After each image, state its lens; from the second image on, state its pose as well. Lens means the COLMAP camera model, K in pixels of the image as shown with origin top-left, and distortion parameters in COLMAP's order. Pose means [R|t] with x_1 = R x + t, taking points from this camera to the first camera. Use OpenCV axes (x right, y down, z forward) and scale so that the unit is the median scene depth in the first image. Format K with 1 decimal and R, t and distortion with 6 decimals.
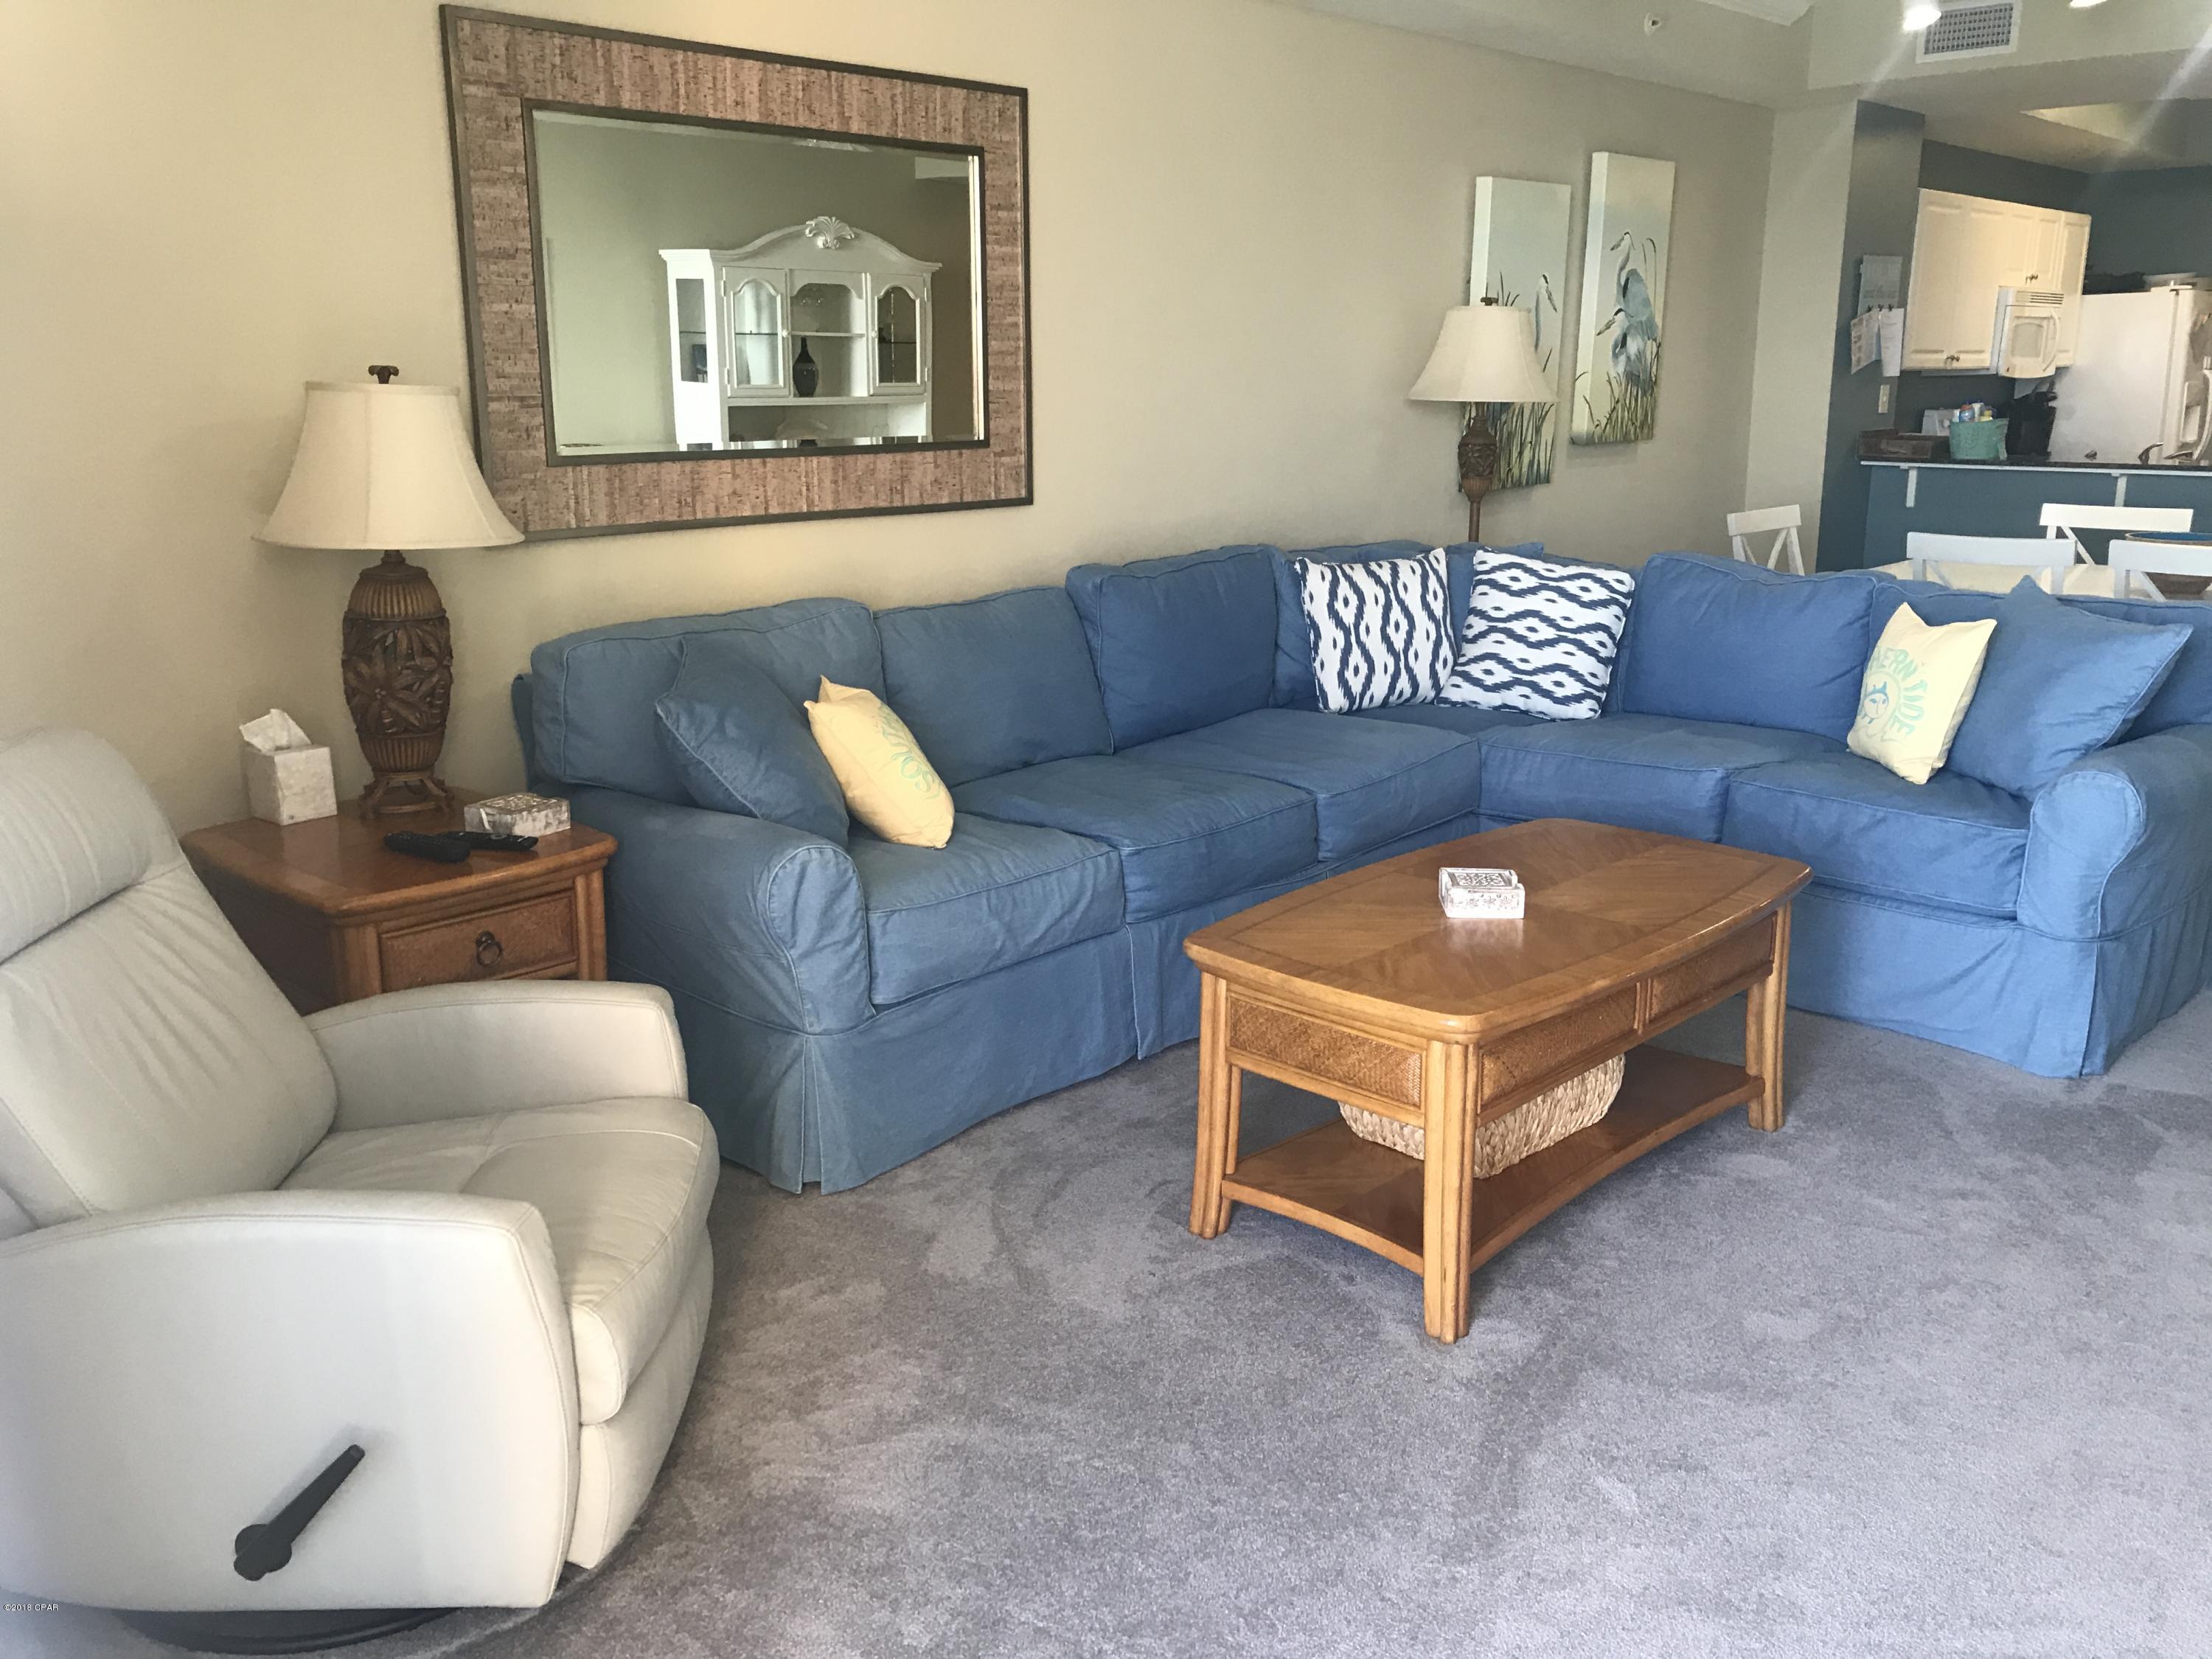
lens RADIAL K [[1824.0, 0, 1070.2], [0, 1824.0, 802.3], [0, 0, 1]] dist [0.010479, -0.040045]
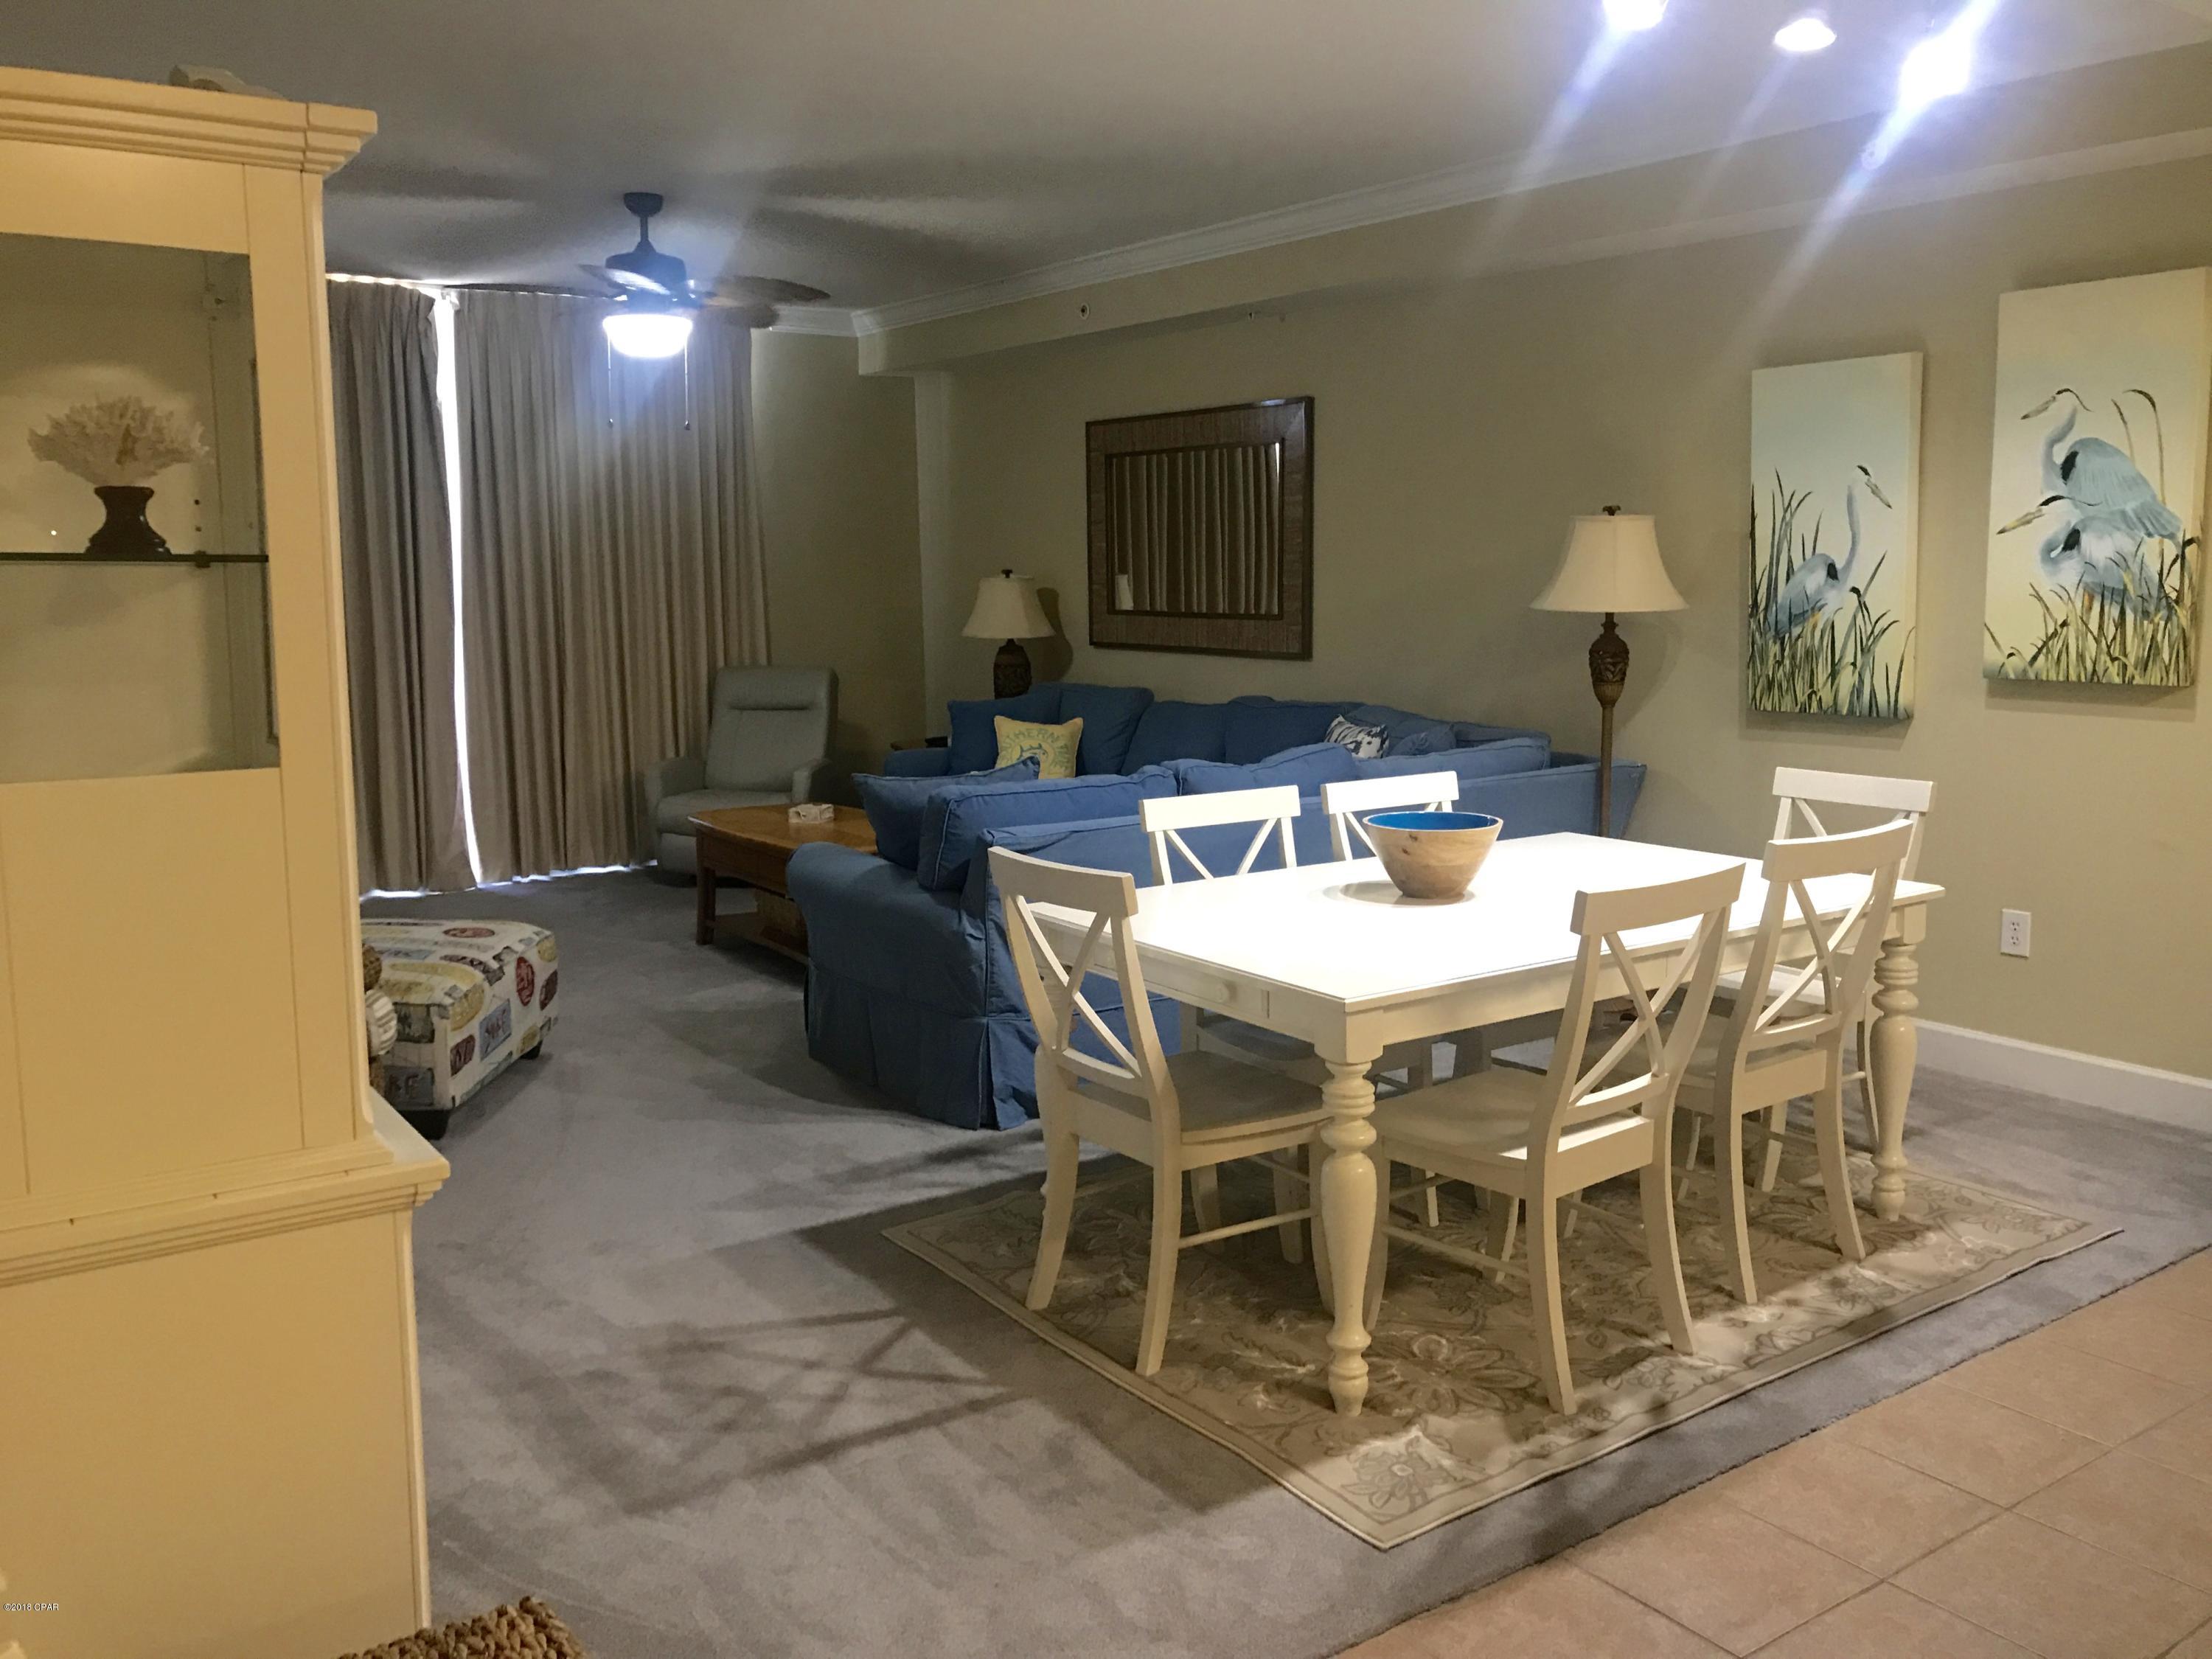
lens RADIAL K [[1823.2, 0, 1094.1], [0, 1823.2, 815.7], [0, 0, 1]] dist [0.039370, -0.077110]
pose [[-0.161767, 0.143045, -0.976406, 1.083491], [-0.225431, 0.957919, 0.177685, -0.194130], [0.960735, 0.248855, -0.122713, 0.761300]]
